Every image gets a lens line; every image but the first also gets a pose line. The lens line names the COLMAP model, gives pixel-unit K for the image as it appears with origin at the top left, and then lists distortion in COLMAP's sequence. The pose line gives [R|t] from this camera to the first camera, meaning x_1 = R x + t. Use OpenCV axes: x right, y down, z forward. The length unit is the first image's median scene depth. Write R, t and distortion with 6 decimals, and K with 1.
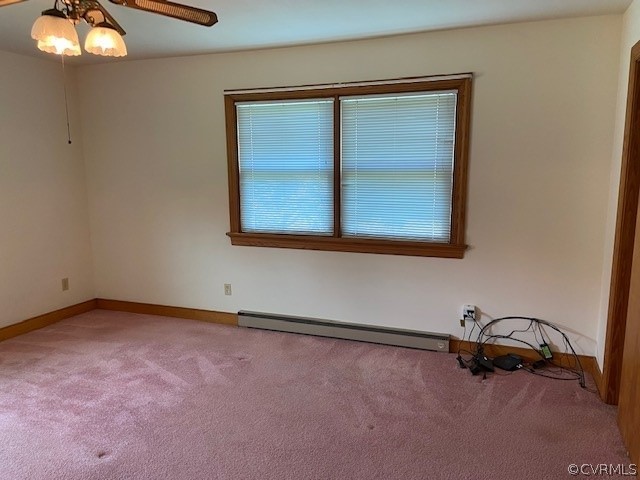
lens RADIAL K [[463.3, 0, 320.0], [0, 463.3, 240.0], [0, 0, 1]] dist [0.018611, -0.001399]
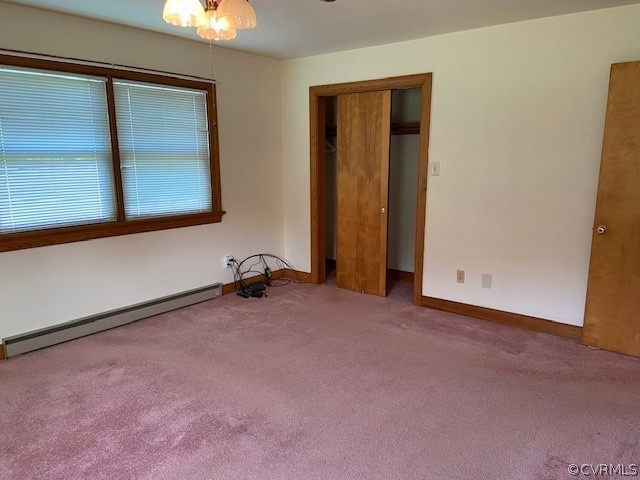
lens RADIAL K [[478.2, 0, 319.5], [0, 478.2, 248.3], [0, 0, 1]] dist [0.084074, -0.127344]
pose [[0.310758, -0.177736, 0.933724, -2.850697], [0.143282, 0.979895, 0.138838, -0.115511], [-0.939628, 0.090640, 0.329976, 0.942767]]
